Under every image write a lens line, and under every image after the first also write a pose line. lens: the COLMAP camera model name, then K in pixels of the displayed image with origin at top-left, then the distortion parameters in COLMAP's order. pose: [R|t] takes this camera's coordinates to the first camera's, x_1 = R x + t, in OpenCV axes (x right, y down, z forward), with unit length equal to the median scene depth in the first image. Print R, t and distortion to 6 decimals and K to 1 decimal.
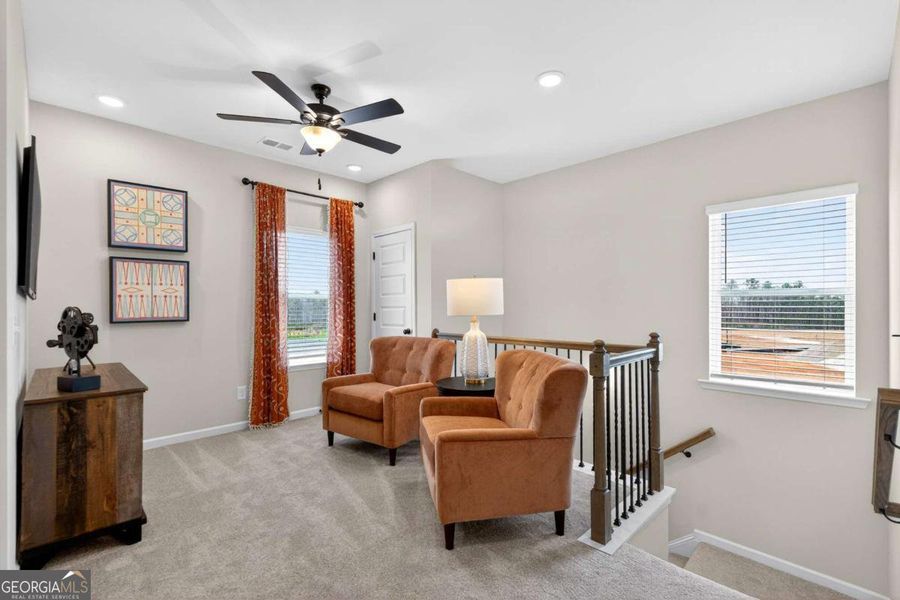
lens RADIAL K [[389.1, 0, 448.2], [0, 389.1, 309.9], [0, 0, 1]] dist [0.001004, -0.000181]
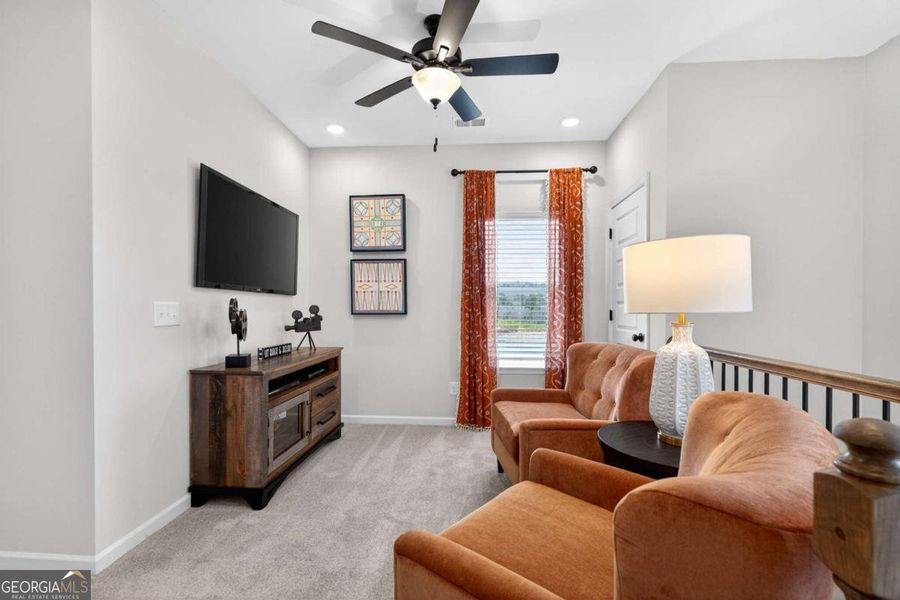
lens RADIAL K [[389.1, 0, 448.2], [0, 389.1, 309.9], [0, 0, 1]] dist [0.001004, -0.000181]
pose [[0.672062, 0.012227, -0.740394, 0.213229], [-0.010156, 0.999922, 0.007295, 0.007201], [0.740425, 0.002616, 0.672133, 0.366154]]
